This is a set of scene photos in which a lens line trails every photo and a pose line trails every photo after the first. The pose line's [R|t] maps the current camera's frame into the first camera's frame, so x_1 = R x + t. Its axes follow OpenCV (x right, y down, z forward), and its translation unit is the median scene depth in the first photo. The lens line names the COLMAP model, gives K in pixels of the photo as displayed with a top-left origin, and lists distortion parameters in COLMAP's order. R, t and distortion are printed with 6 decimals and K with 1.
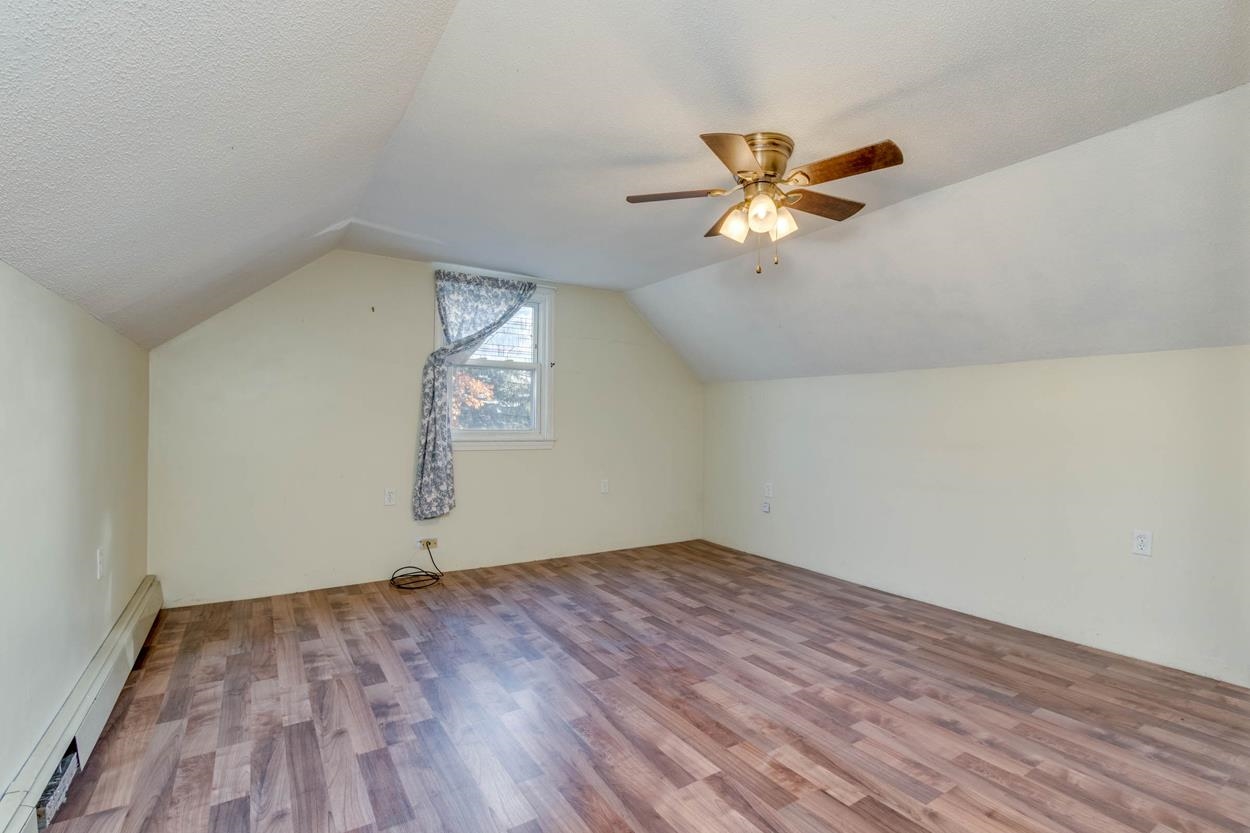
lens RADIAL K [[566.1, 0, 624.3], [0, 566.1, 419.6], [0, 0, 1]] dist [0.001273, -0.000592]
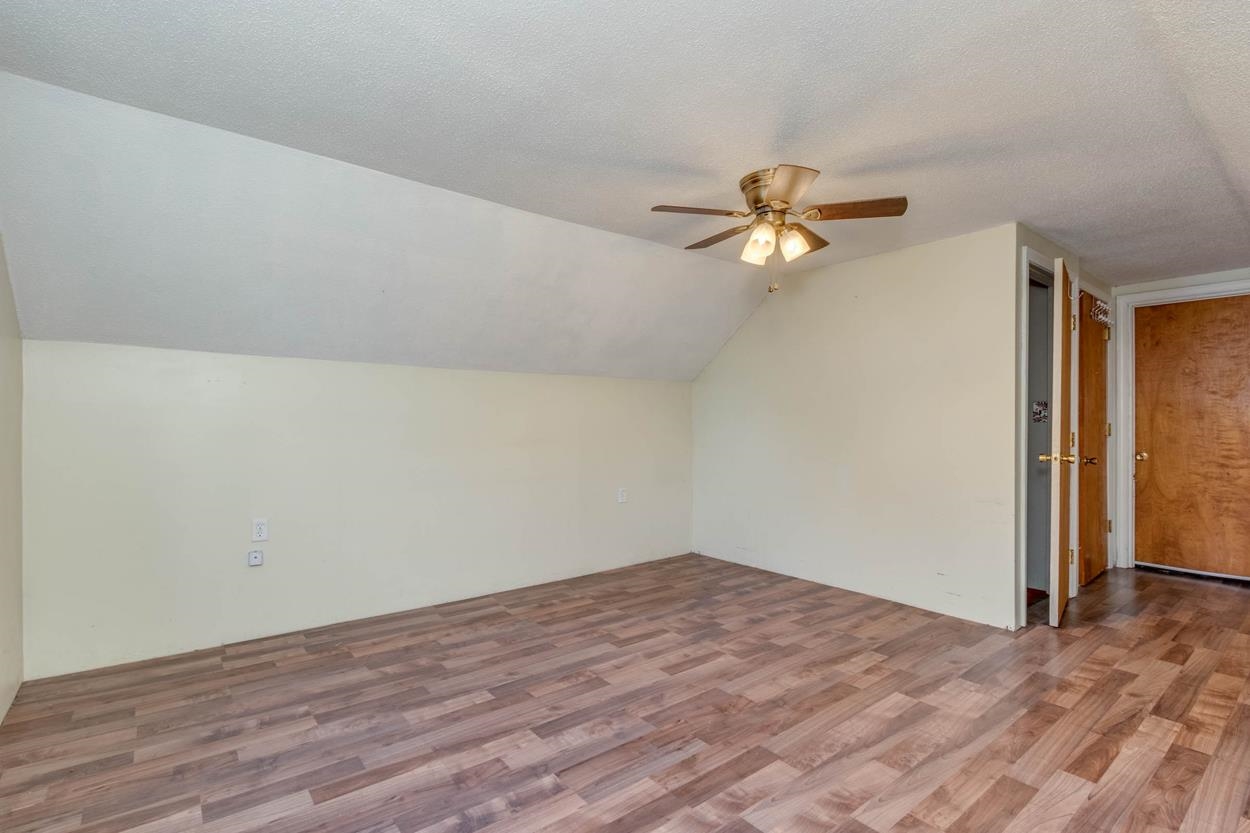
lens RADIAL K [[566.1, 0, 624.3], [0, 566.1, 419.6], [0, 0, 1]] dist [0.001273, -0.000592]
pose [[-0.074271, -0.005268, 0.997224, -0.703252], [-0.006018, 0.999970, 0.004834, -0.004301], [-0.997220, -0.005642, -0.074300, 1.128675]]
